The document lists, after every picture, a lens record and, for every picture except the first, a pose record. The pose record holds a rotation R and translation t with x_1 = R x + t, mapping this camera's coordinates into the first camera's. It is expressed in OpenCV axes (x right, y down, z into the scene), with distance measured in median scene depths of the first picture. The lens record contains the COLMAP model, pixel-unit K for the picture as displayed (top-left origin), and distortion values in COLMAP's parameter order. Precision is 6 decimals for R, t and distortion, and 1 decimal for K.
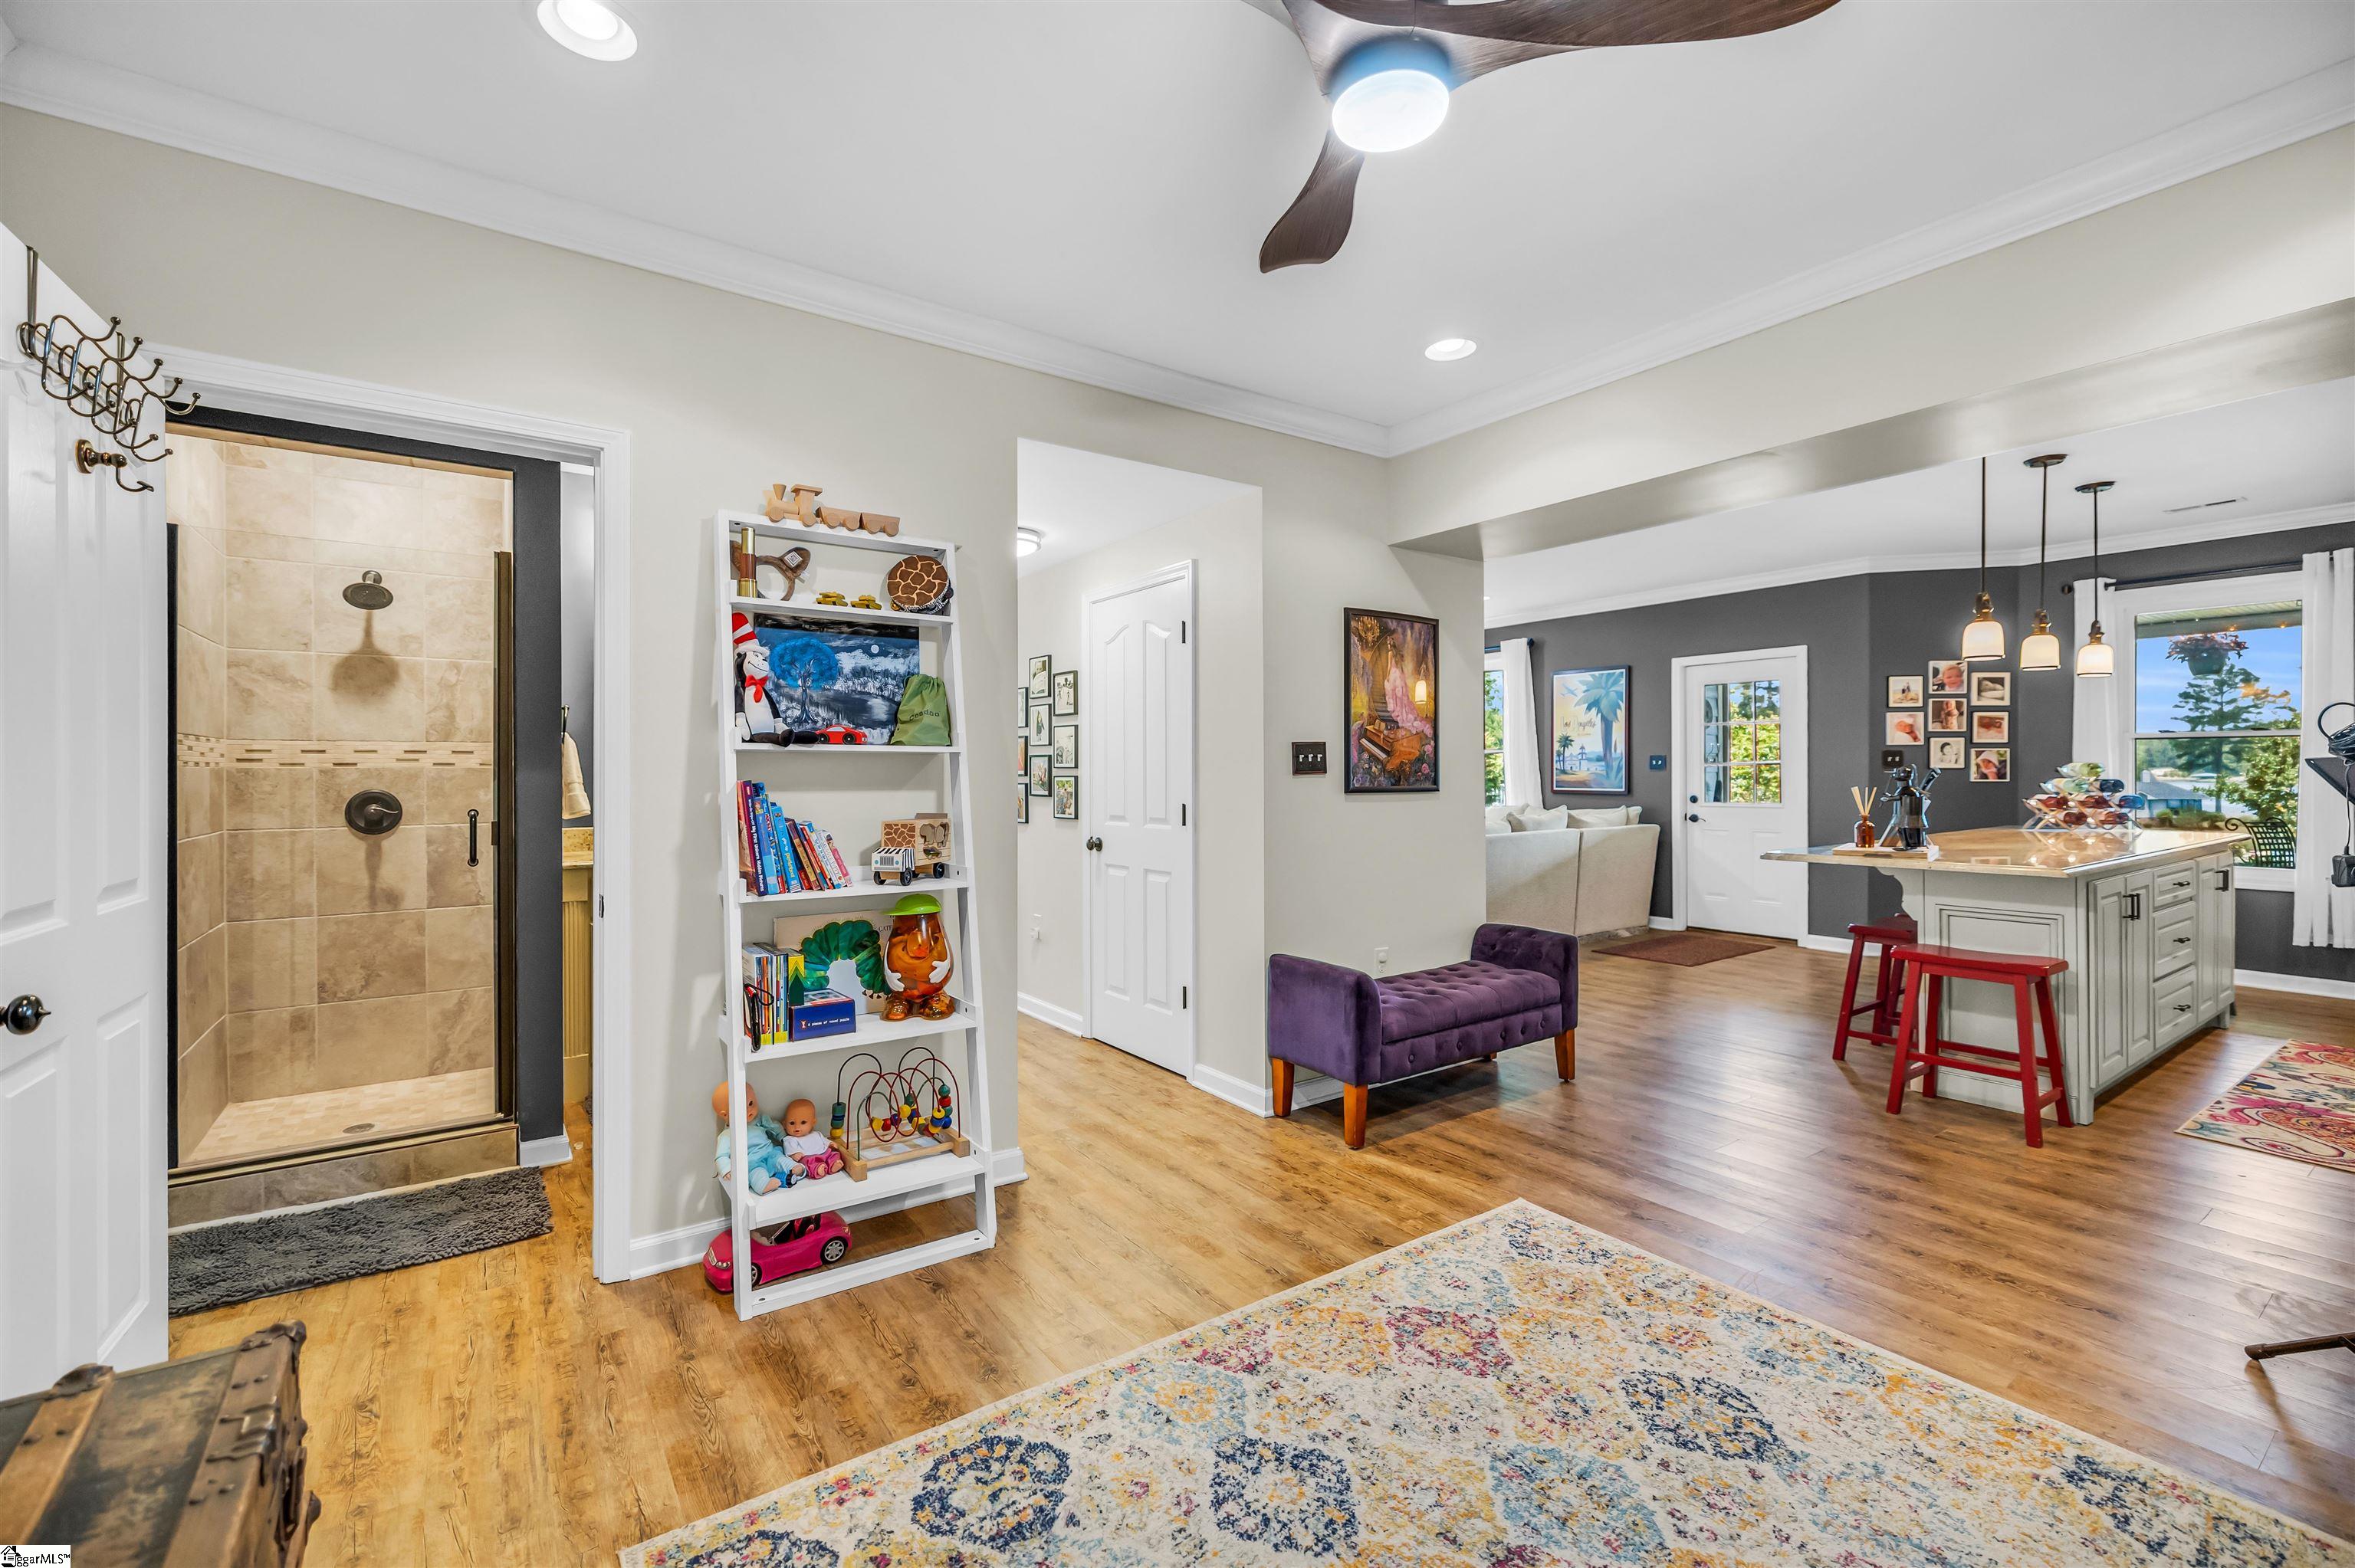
lens RADIAL K [[995.4, 0, 1169.7], [0, 995.4, 776.4], [0, 0, 1]] dist [0.005422, -0.001808]
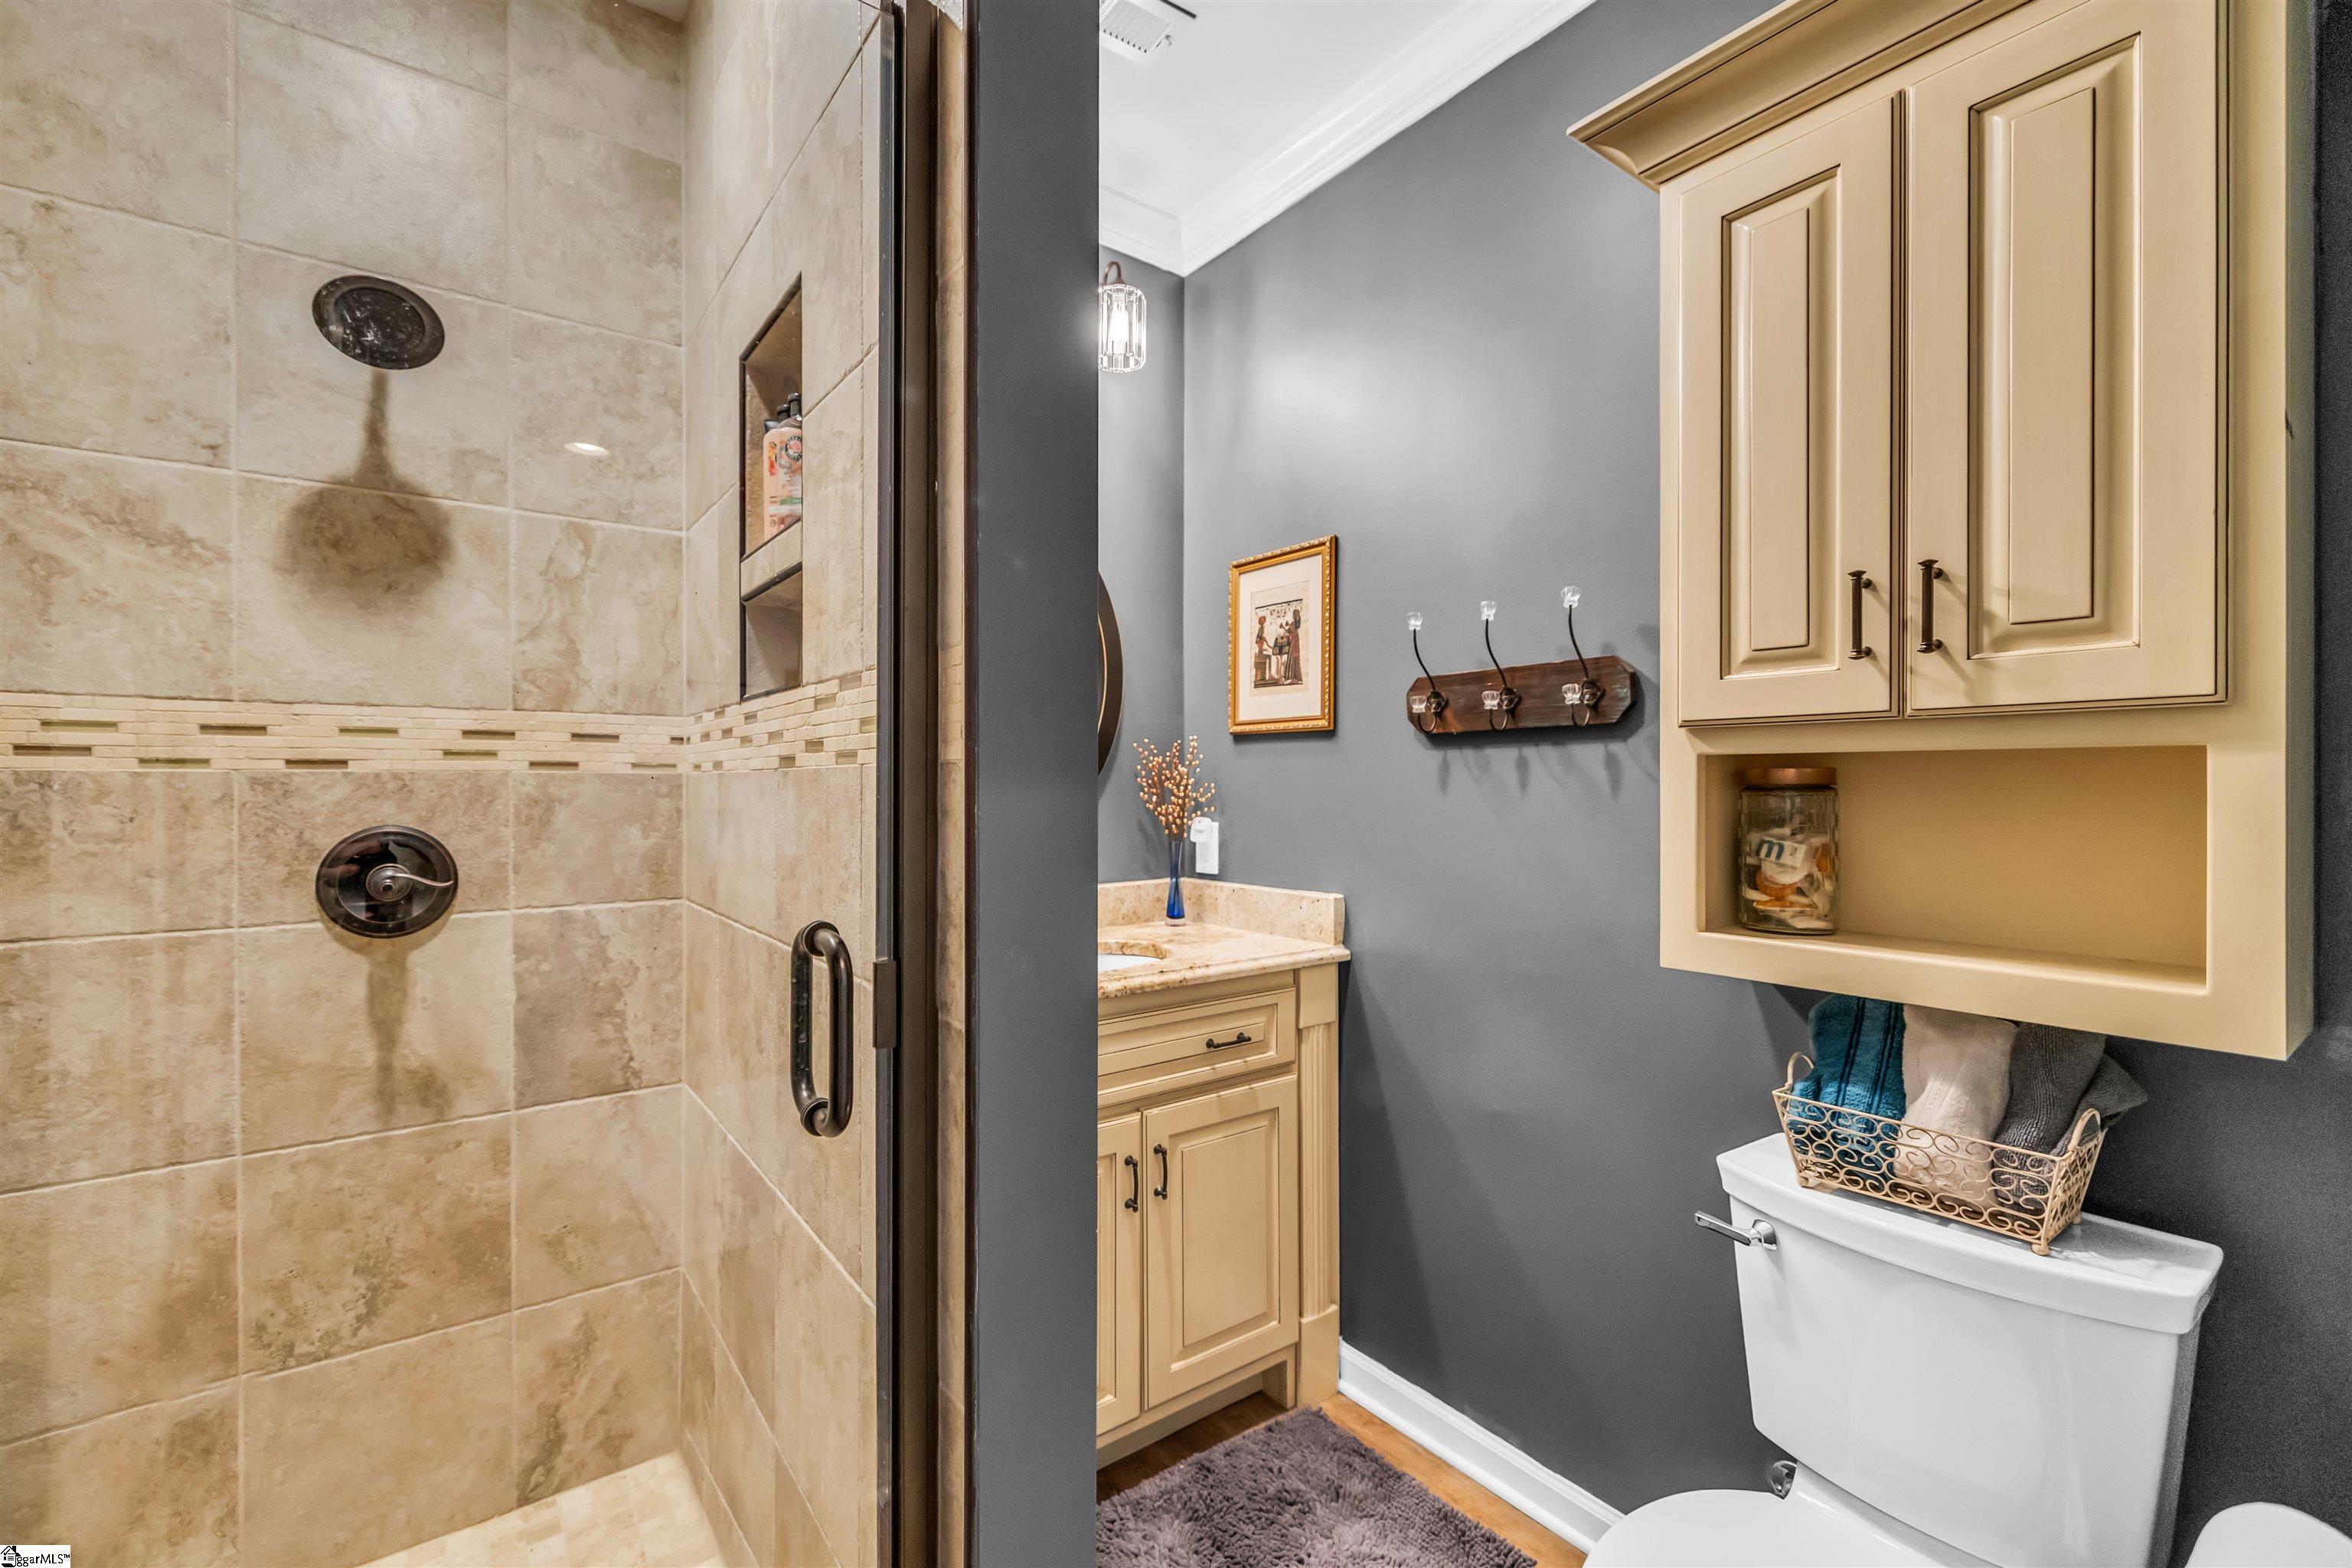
lens RADIAL K [[994.2, 0, 1170.2], [0, 994.2, 790.1], [0, 0, 1]] dist [0.005422, -0.001808]
pose [[0.999937, -0.002540, 0.010940, -0.490370], [0.002602, 0.999981, -0.005654, 0.001928], [-0.010925, 0.005682, 0.999924, 0.598877]]
